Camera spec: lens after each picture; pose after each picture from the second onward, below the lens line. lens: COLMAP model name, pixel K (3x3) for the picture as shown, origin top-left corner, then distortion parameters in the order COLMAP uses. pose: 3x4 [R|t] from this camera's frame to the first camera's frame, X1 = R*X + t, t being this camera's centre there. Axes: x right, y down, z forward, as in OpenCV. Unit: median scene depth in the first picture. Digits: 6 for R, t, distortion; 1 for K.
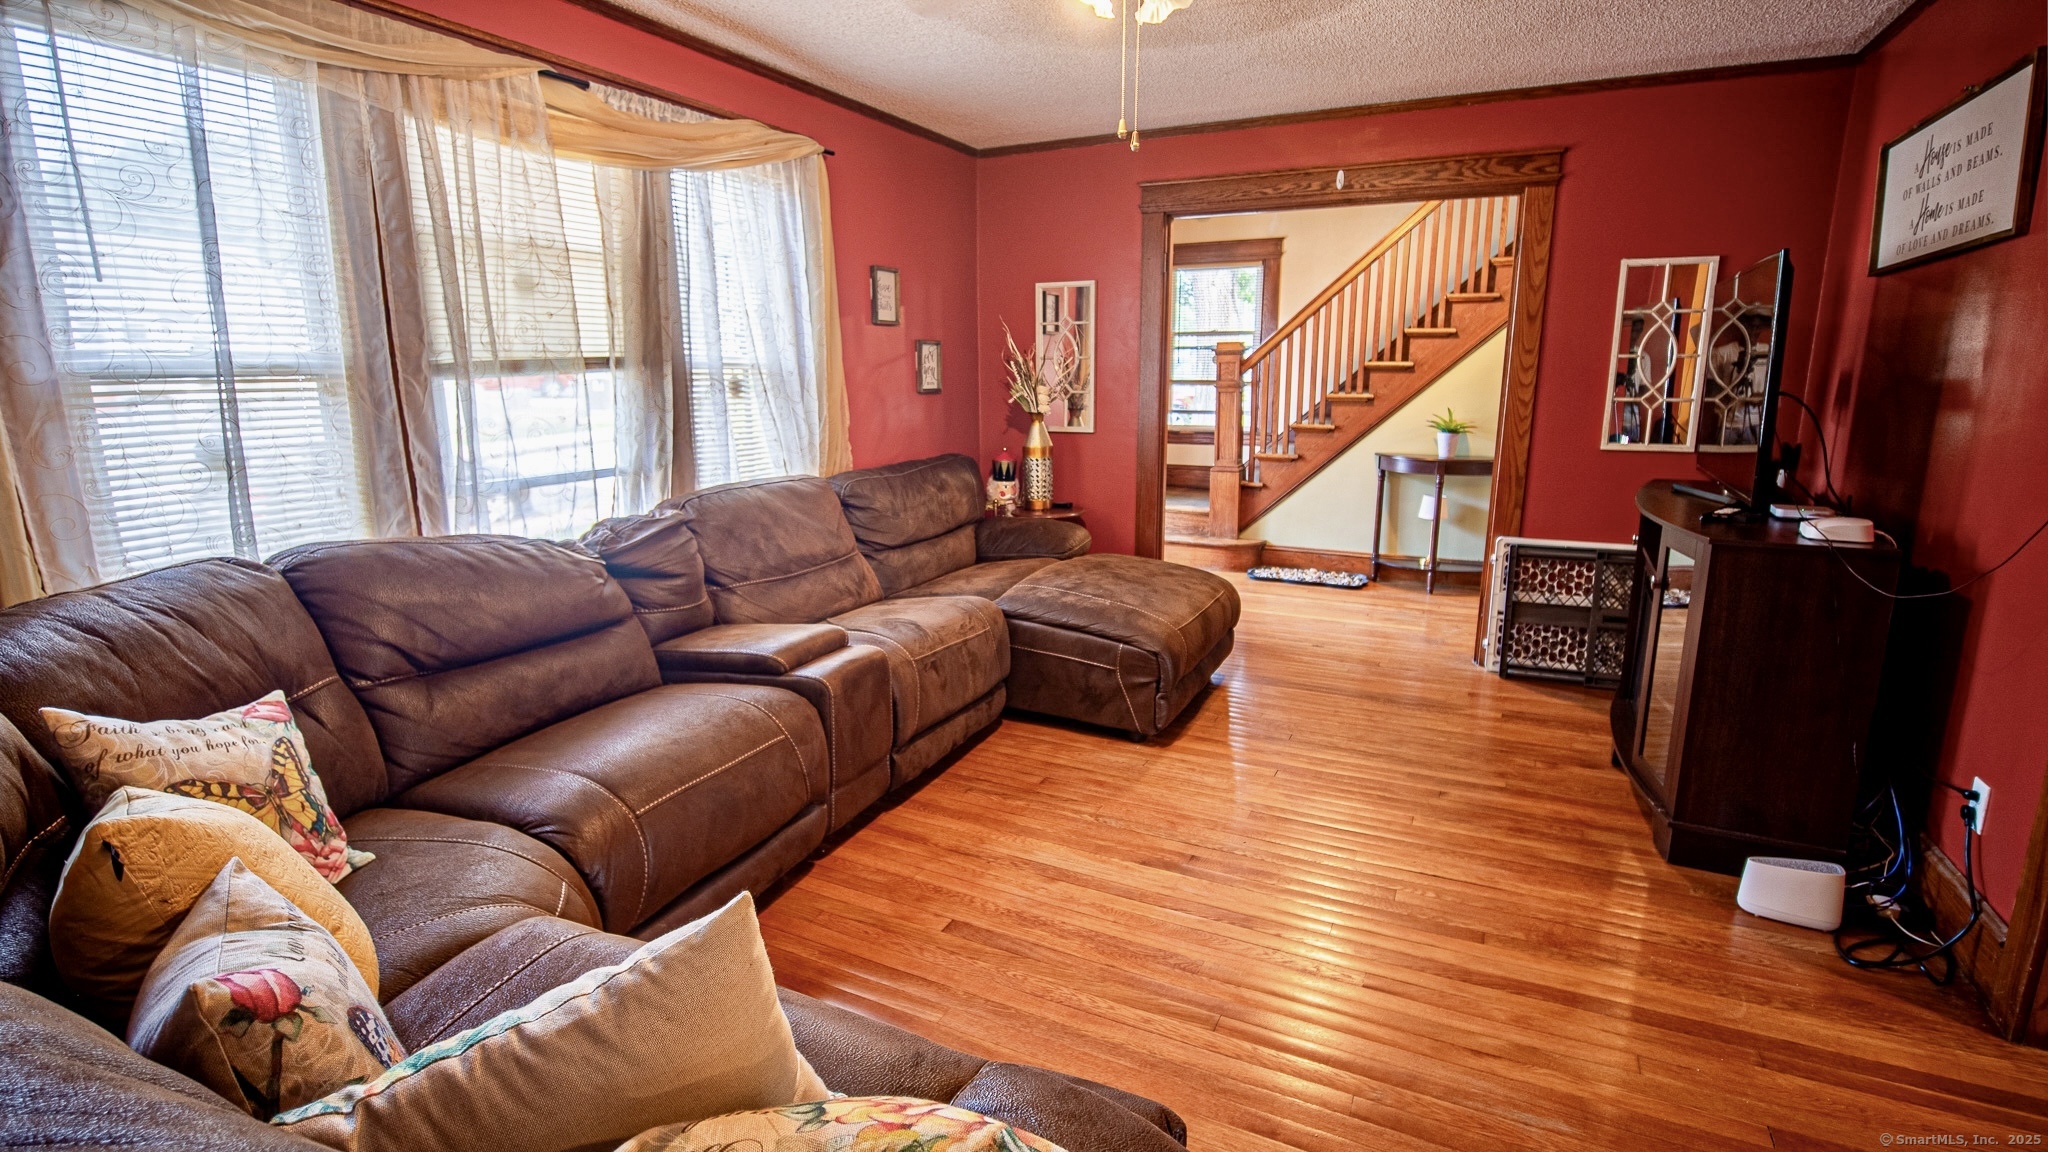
lens RADIAL K [[952.7, 0, 1021.5], [0, 952.7, 566.8], [0, 0, 1]] dist [-0.001840, -0.009552]
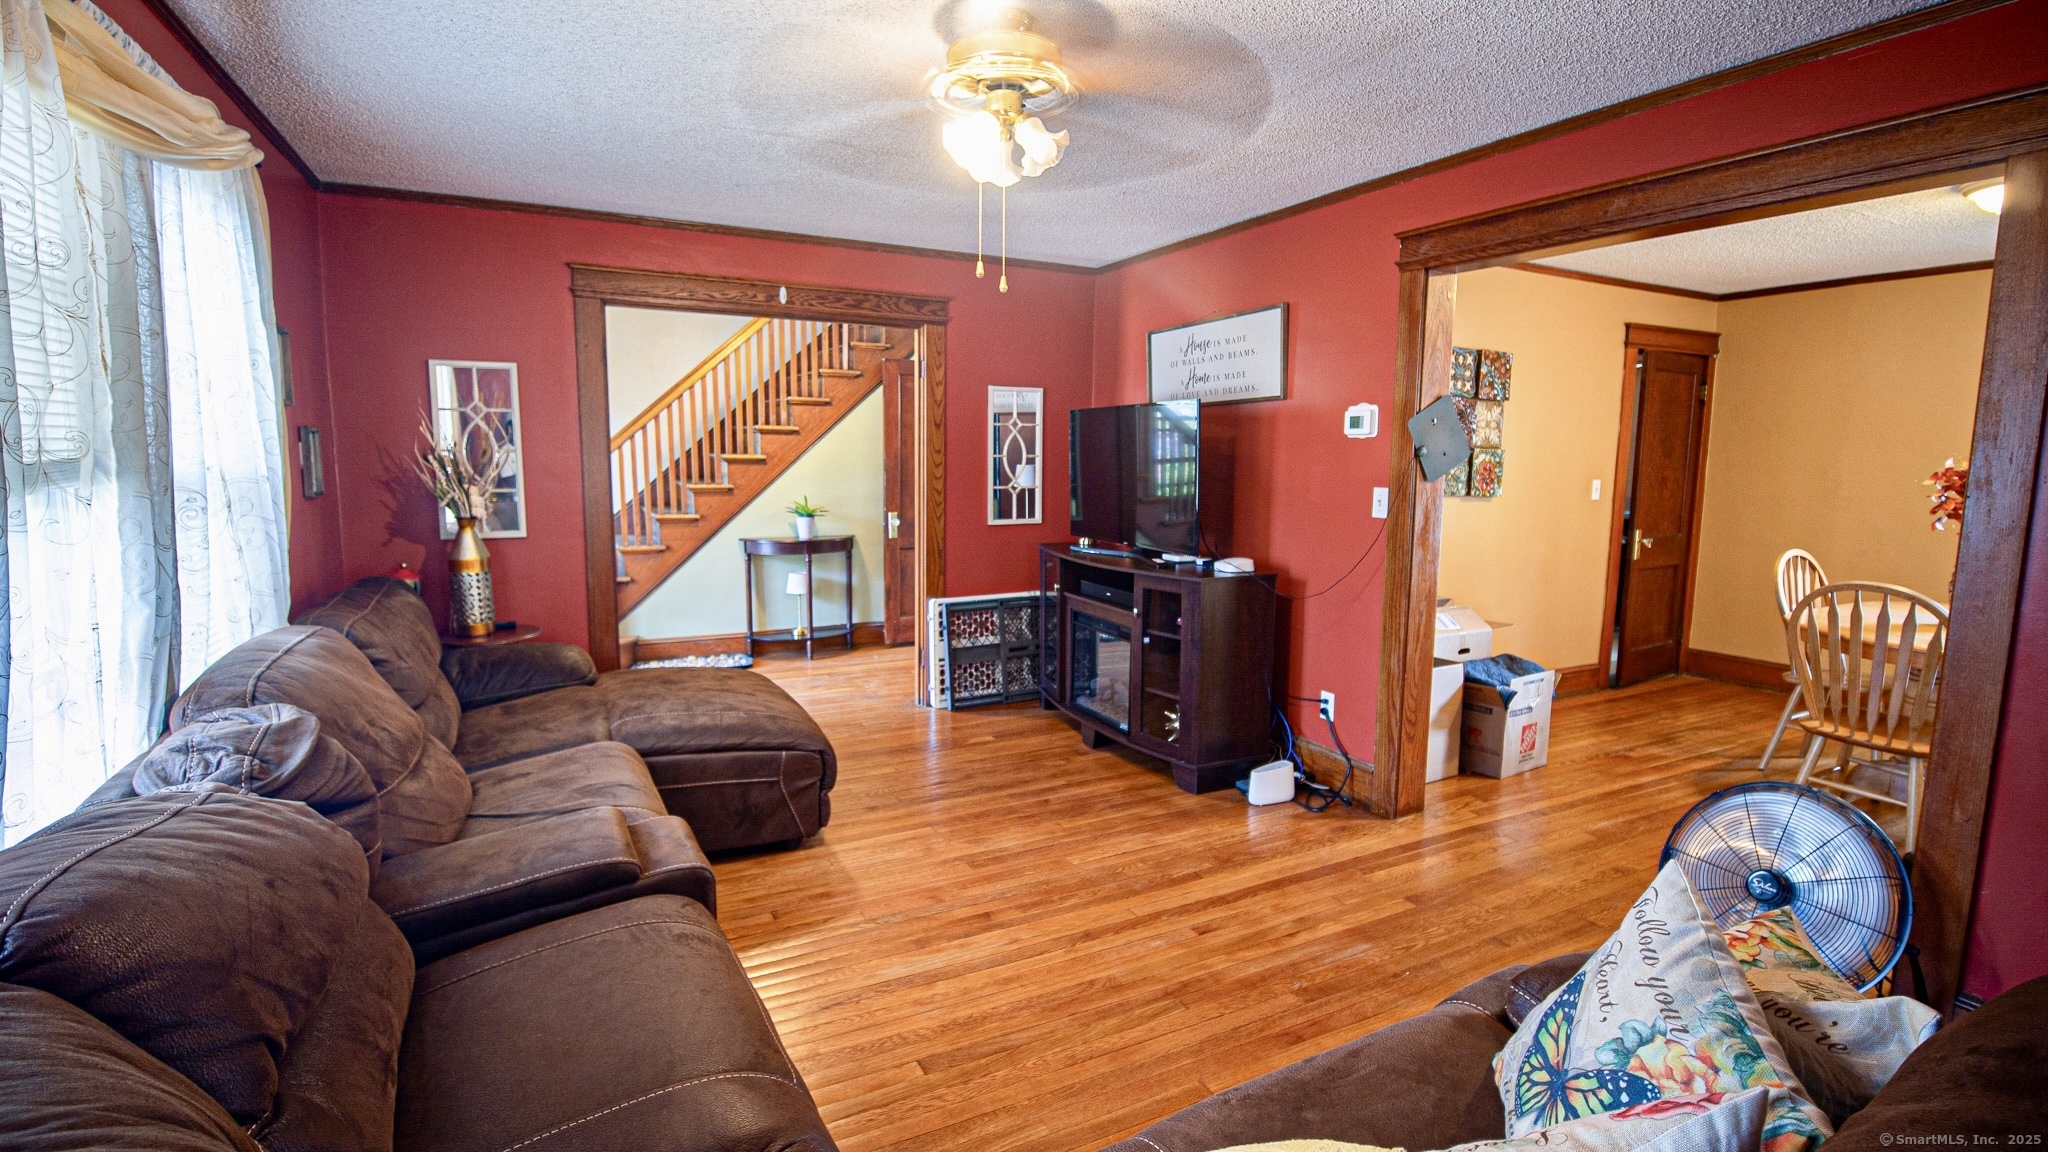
lens RADIAL K [[934.6, 0, 1023.7], [0, 934.6, 567.9], [0, 0, 1]] dist [-0.008104, -0.007316]
pose [[0.595721, -0.091106, 0.798008, -0.349758], [0.153435, 0.988157, -0.001726, -0.045771], [-0.788400, 0.123471, 0.602645, 0.152868]]
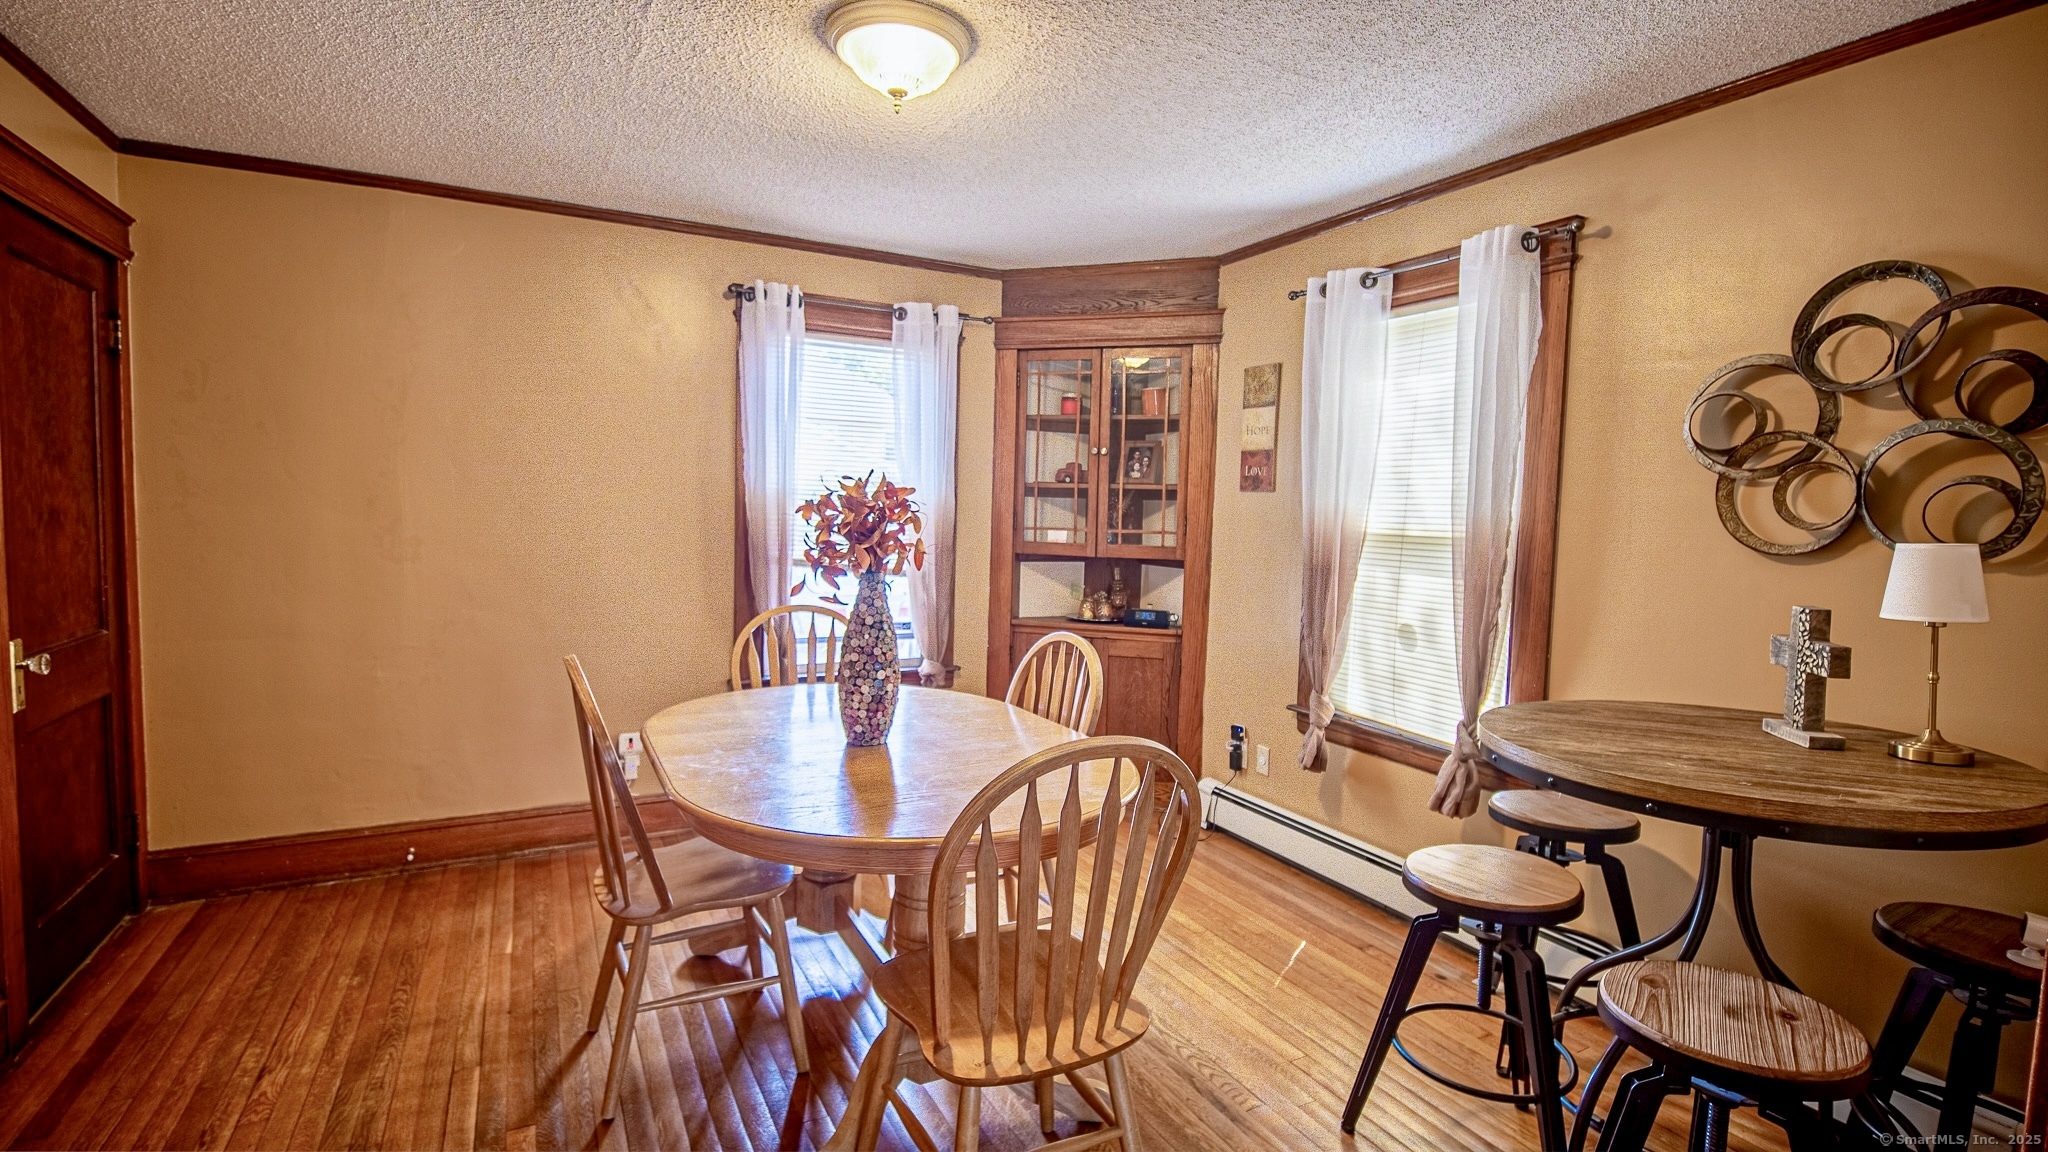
lens RADIAL K [[934.6, 0, 1023.7], [0, 934.6, 567.9], [0, 0, 1]] dist [-0.008104, -0.007316]
pose [[-0.814533, -0.055886, 0.577419, 0.383637], [0.096905, 0.968256, 0.230412, -0.074406], [-0.571966, 0.243633, -0.783261, 0.322338]]
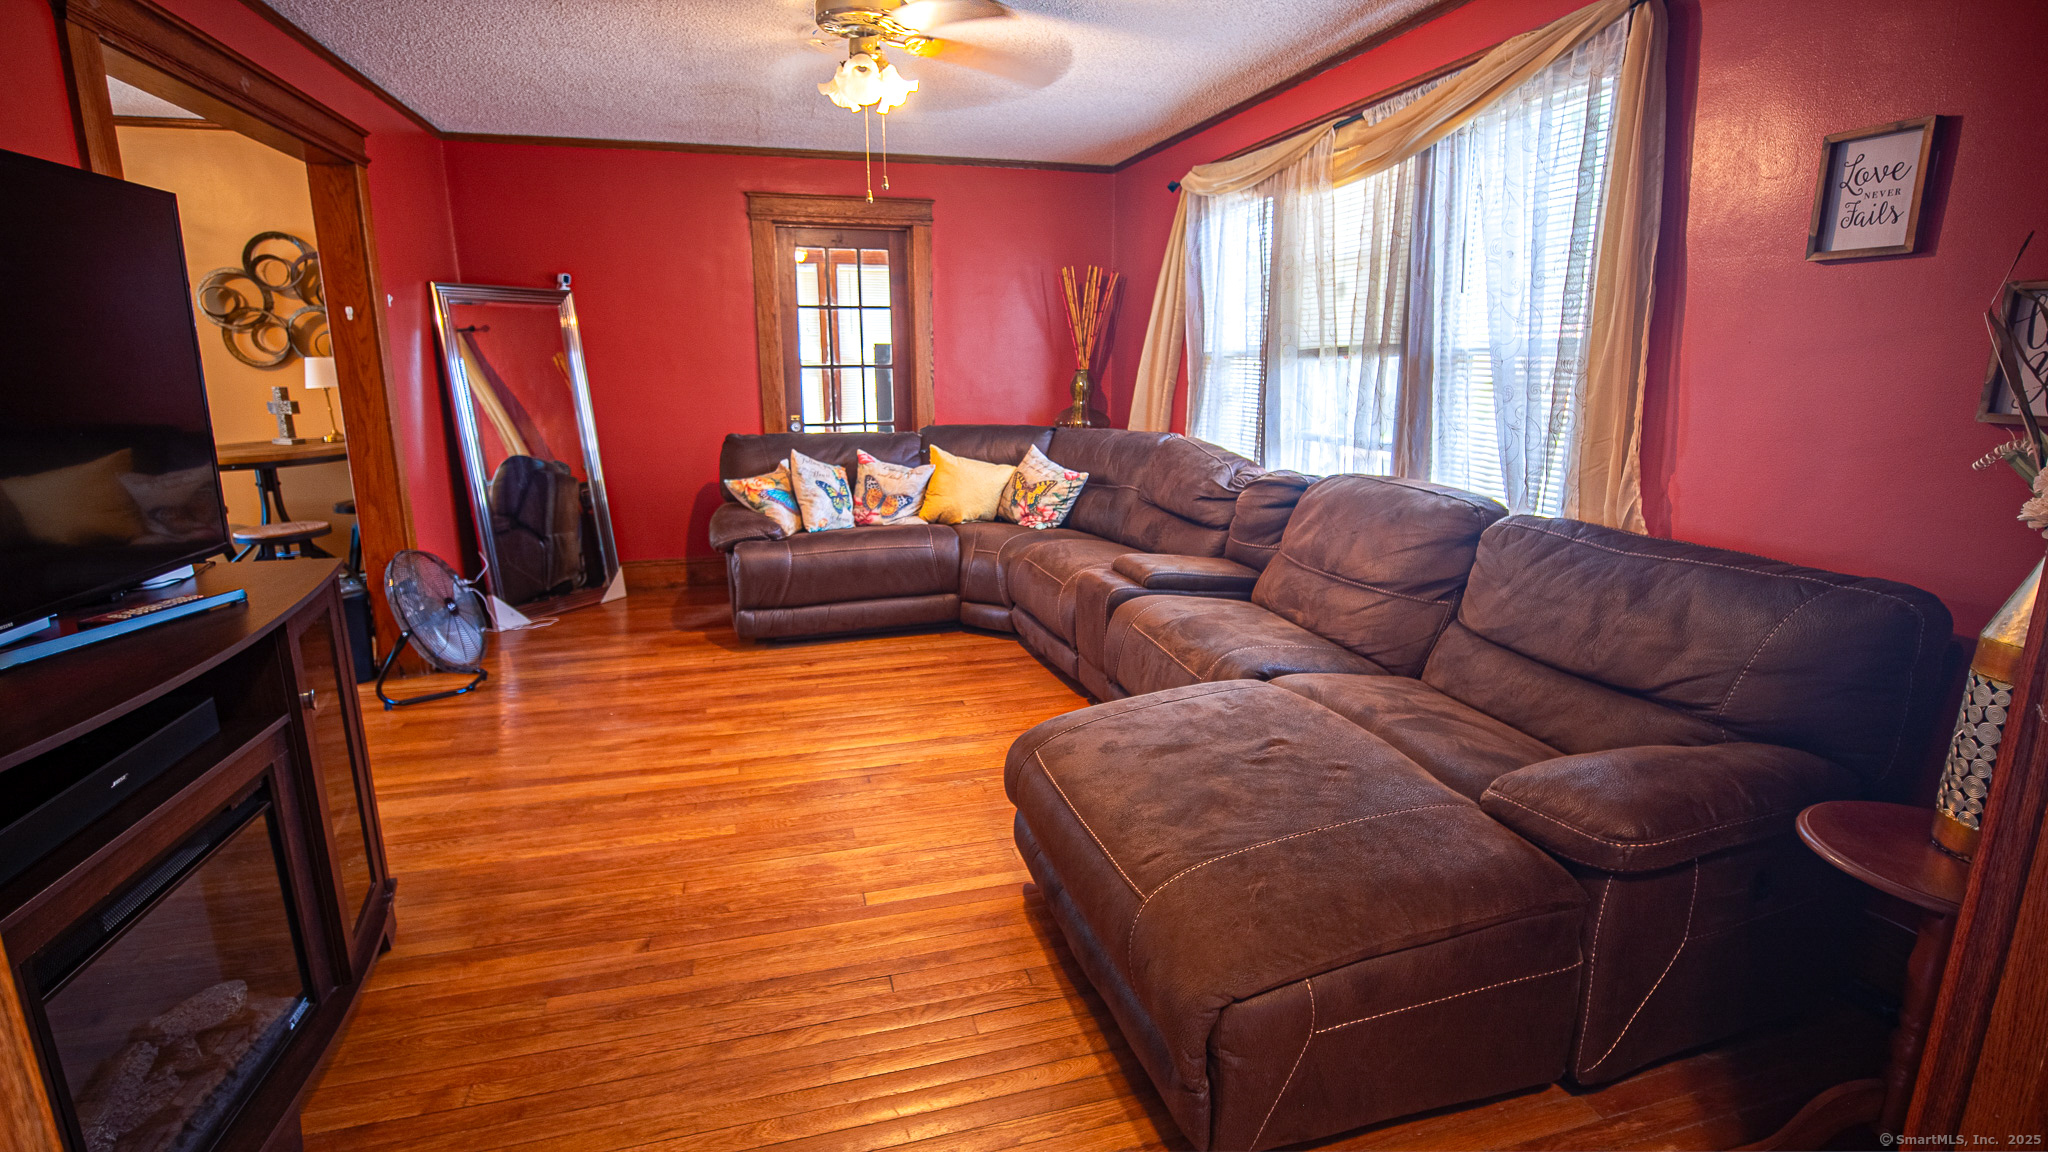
lens RADIAL K [[934.6, 0, 1023.7], [0, 934.6, 567.9], [0, 0, 1]] dist [-0.008104, -0.007316]
pose [[-0.740942, 0.153821, -0.653715, 0.419884], [-0.134110, 0.919918, 0.368464, -0.212988], [0.658042, 0.360680, -0.660977, 1.008254]]
